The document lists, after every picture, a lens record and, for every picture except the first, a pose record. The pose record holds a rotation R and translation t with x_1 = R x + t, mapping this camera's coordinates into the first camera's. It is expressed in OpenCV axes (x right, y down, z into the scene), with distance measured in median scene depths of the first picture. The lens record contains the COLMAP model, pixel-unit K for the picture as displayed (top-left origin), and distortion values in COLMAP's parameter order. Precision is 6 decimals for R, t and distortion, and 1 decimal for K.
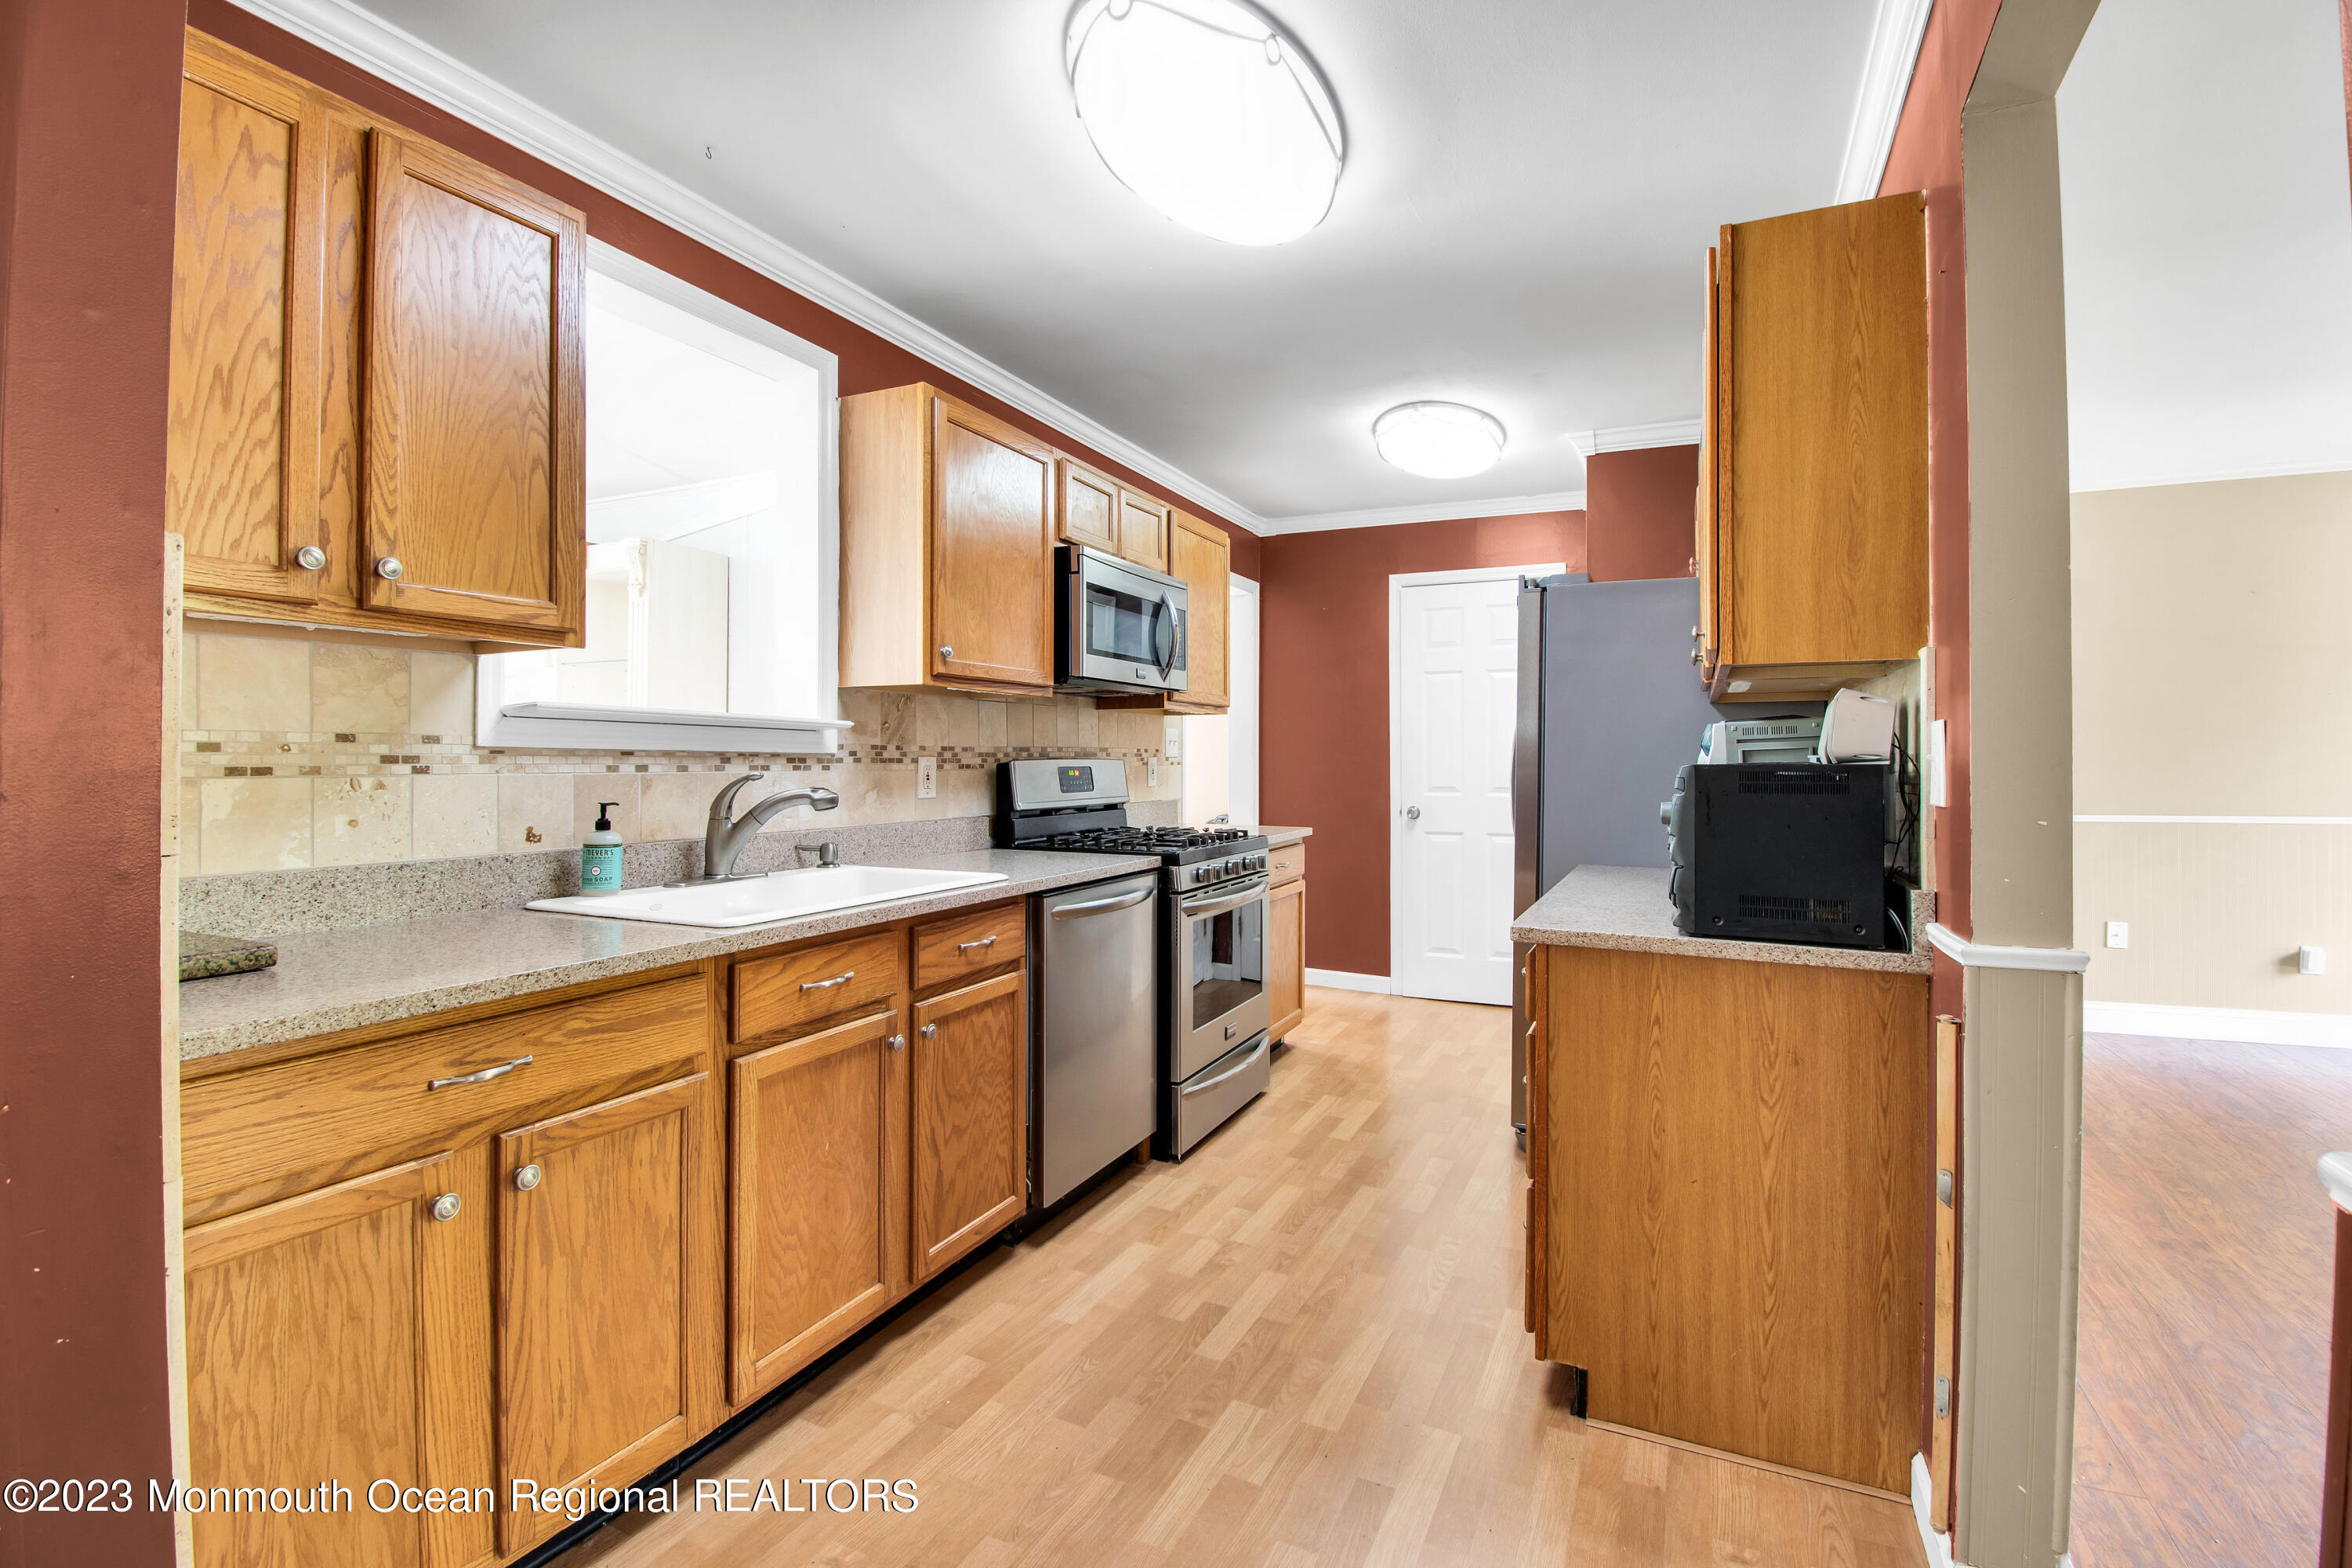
lens RADIAL K [[1124.2, 0, 1168.5], [0, 1124.2, 760.7], [0, 0, 1]] dist [-0.000778, -0.000312]
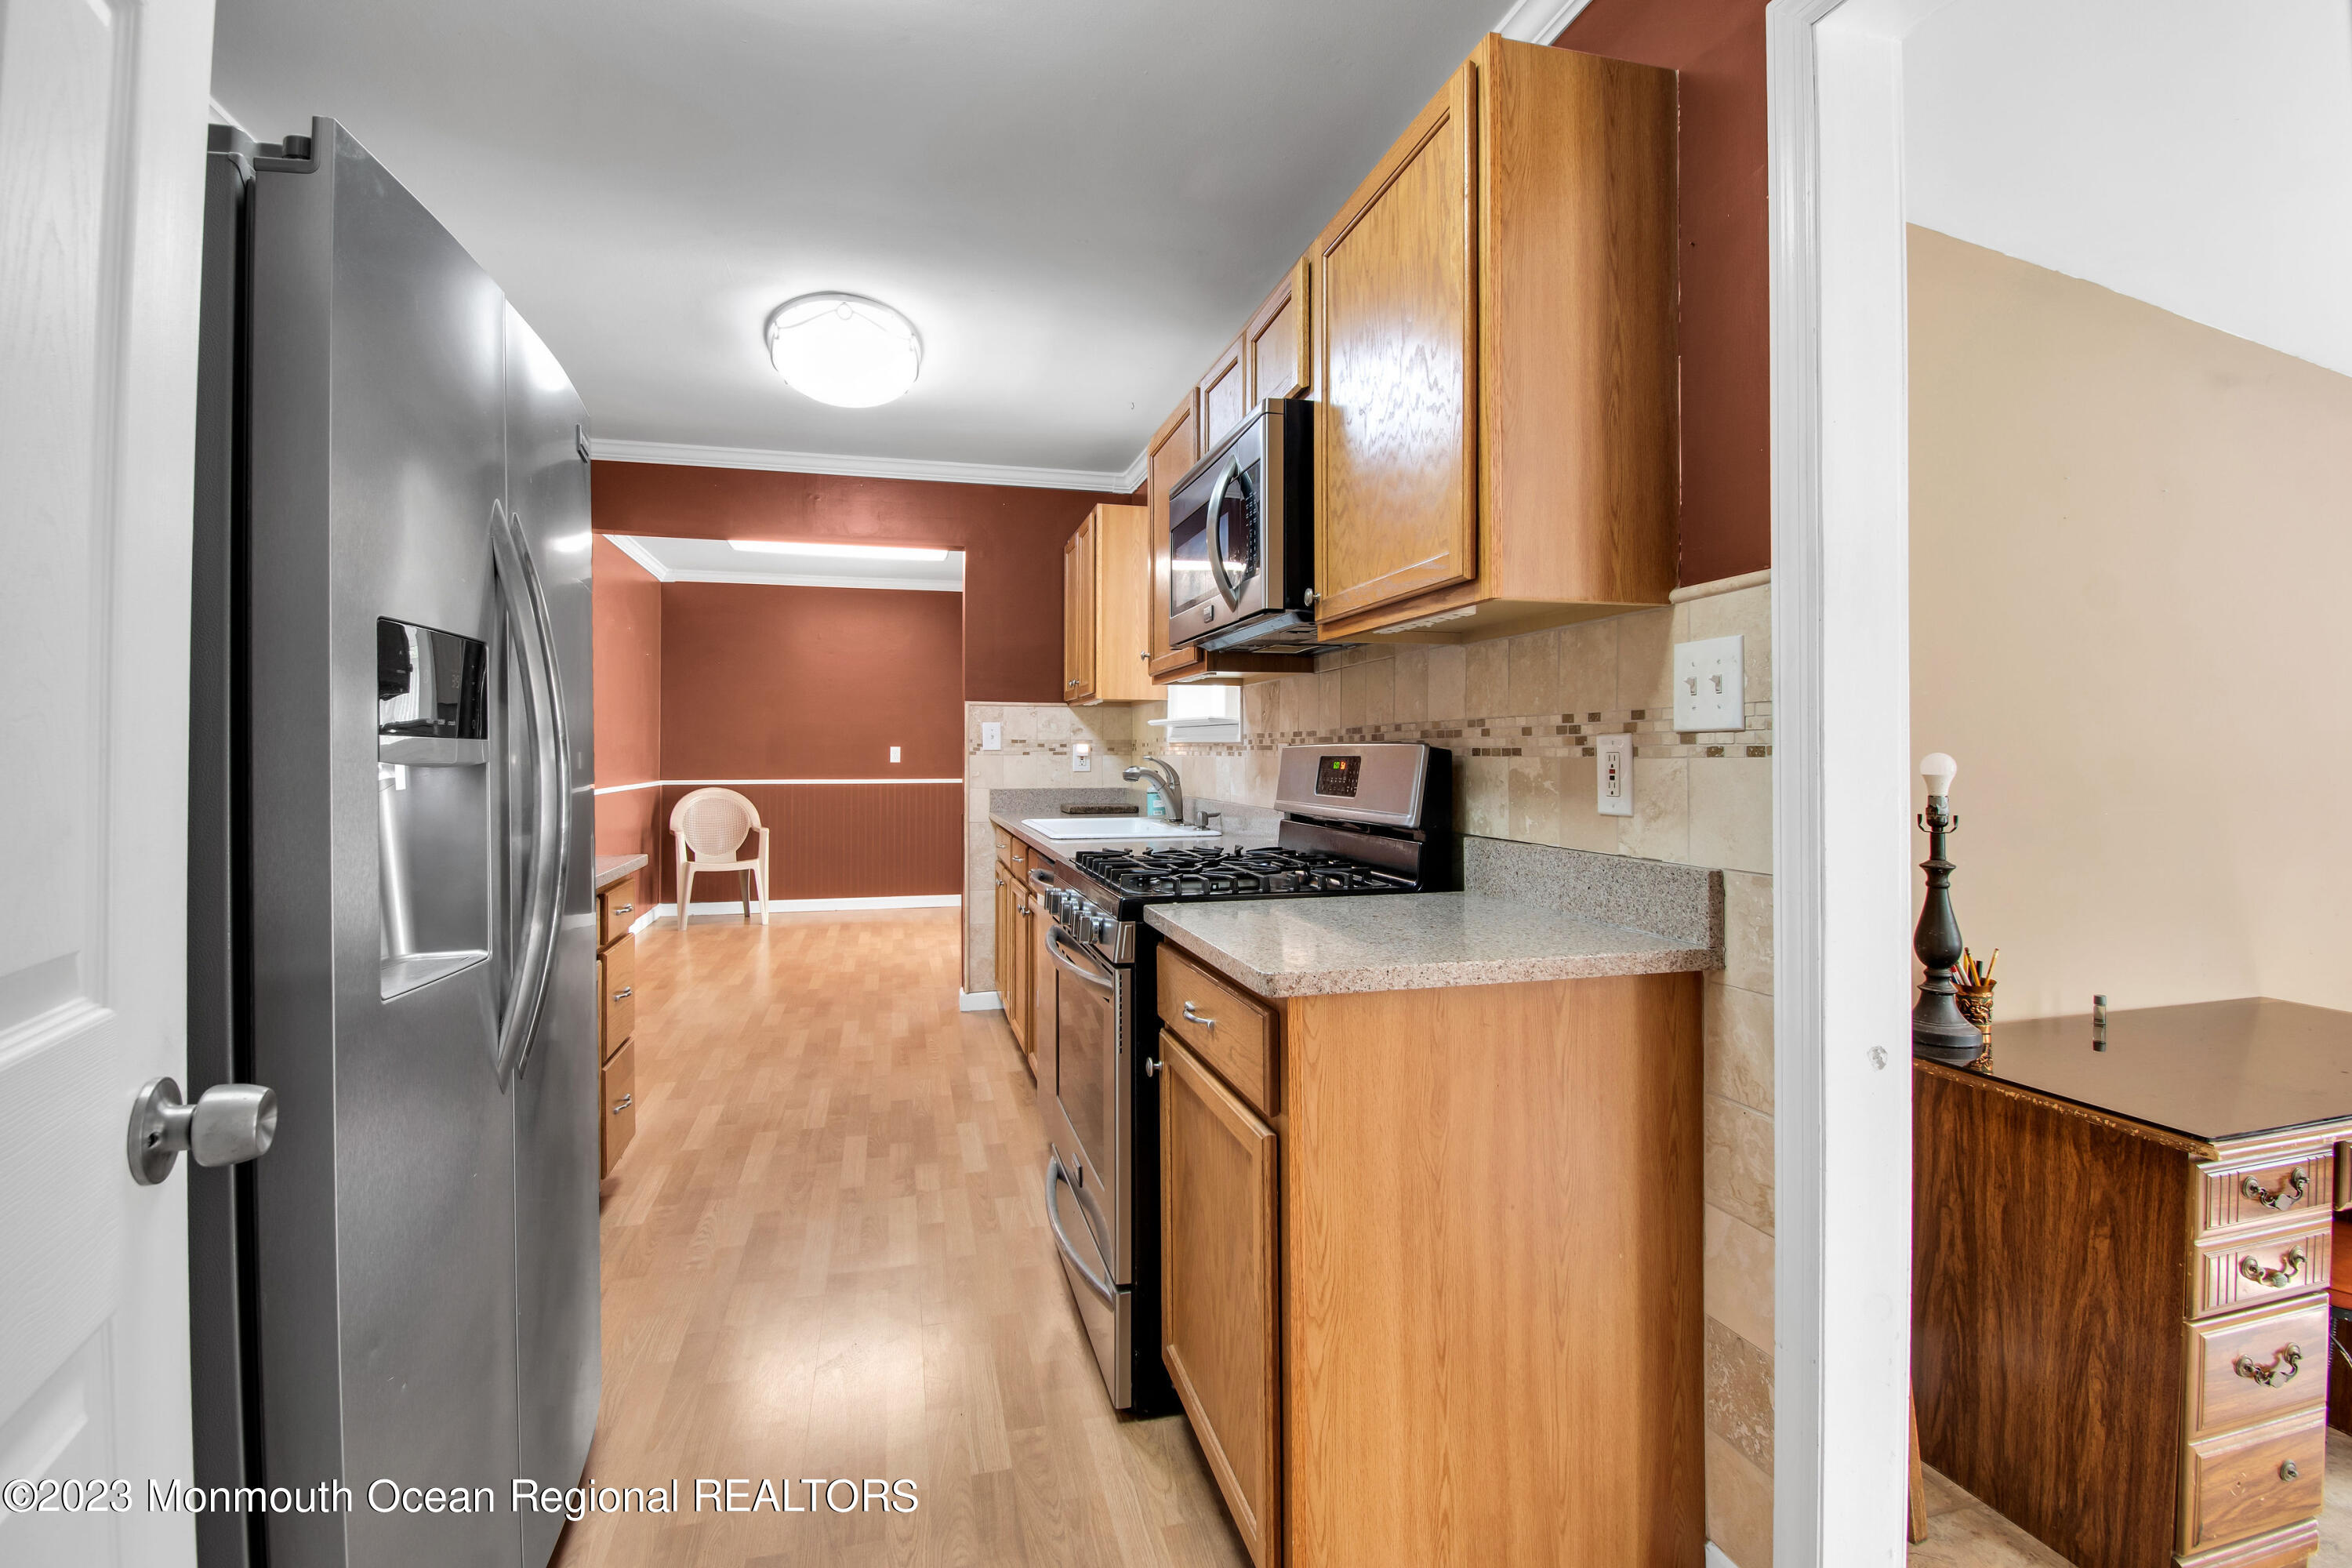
lens RADIAL K [[1045.5, 0, 1171.3], [0, 1045.5, 762.6], [0, 0, 1]] dist [-0.000158, -0.000072]
pose [[-0.759109, 0.002860, -0.650957, 0.662167], [-0.002599, 0.999969, 0.007425, 0.008571], [0.650959, 0.007328, -0.759078, 2.453090]]
